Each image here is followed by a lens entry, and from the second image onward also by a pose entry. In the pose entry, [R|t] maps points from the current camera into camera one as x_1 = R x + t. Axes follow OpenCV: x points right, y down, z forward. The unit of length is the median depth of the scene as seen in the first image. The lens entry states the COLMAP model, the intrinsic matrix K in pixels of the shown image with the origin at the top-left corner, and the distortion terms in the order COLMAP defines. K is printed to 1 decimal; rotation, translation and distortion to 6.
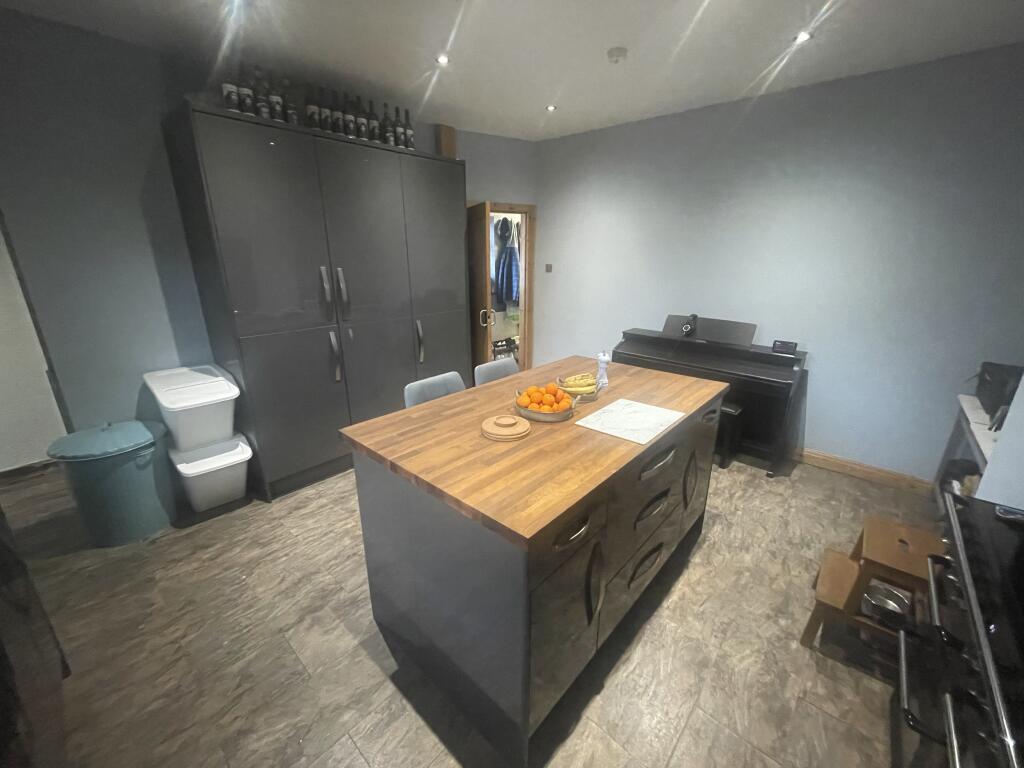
lens RADIAL K [[413.5, 0, 510.6], [0, 413.5, 382.2], [0, 0, 1]] dist [0.000646, 0.000044]
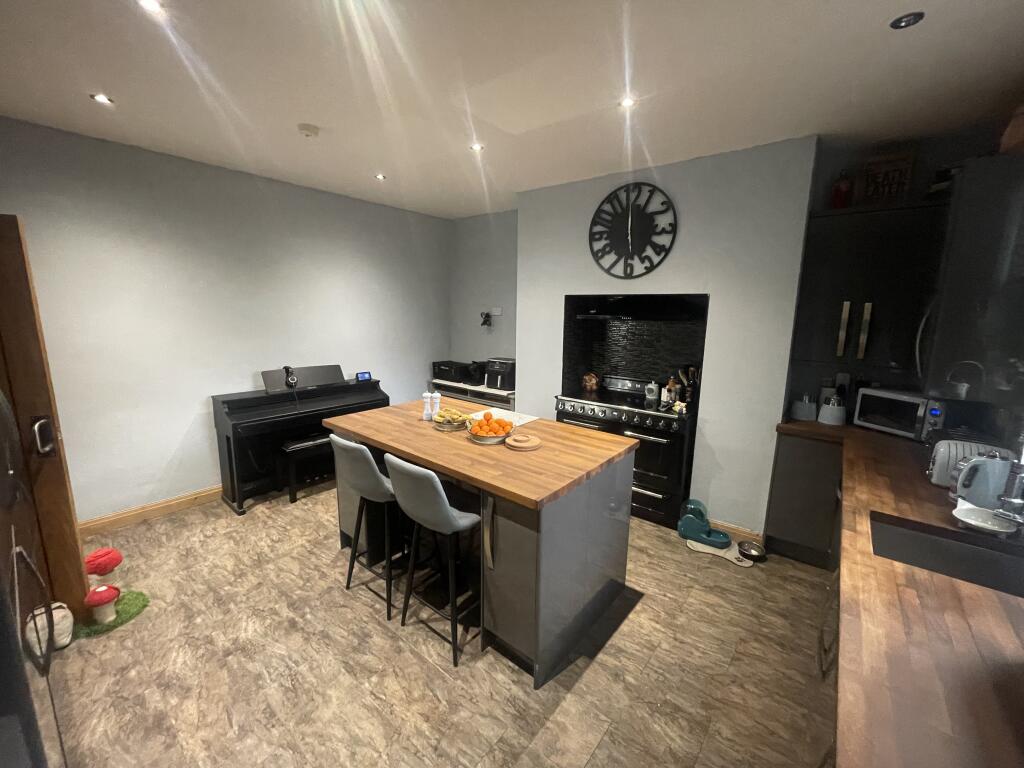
lens RADIAL K [[413.5, 0, 509.5], [0, 413.5, 384.7], [0, 0, 1]] dist [0.000646, 0.000044]
pose [[-0.043779, -0.184759, 0.981808, -1.413731], [0.283129, 0.940165, 0.189547, -0.366329], [-0.958082, 0.286277, 0.011151, 1.056385]]
